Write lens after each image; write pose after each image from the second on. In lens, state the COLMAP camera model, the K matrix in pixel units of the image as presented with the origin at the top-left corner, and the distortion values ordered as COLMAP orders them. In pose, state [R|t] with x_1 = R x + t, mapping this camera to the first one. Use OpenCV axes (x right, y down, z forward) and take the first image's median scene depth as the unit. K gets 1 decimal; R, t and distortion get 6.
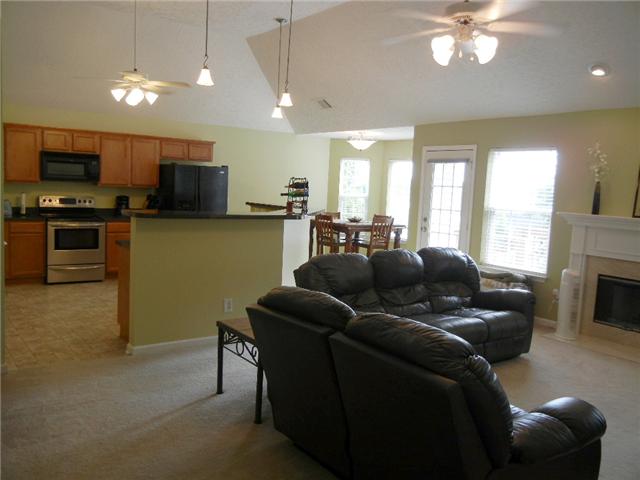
lens RADIAL K [[554.6, 0, 321.8], [0, 554.6, 241.9], [0, 0, 1]] dist [0.008719, -0.008912]
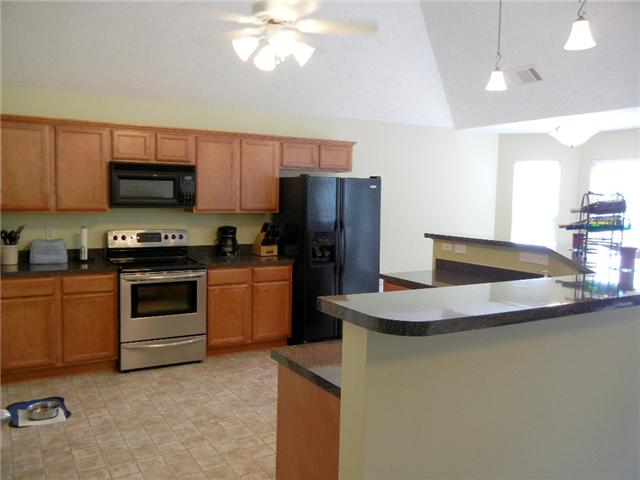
lens RADIAL K [[554.6, 0, 319.4], [0, 554.6, 239.8], [0, 0, 1]] dist [0.008719, -0.008912]
pose [[0.993720, -0.019687, -0.110151, -0.179658], [0.016810, 0.999495, -0.026982, -0.048290], [0.110627, 0.024961, 0.993549, 0.359382]]
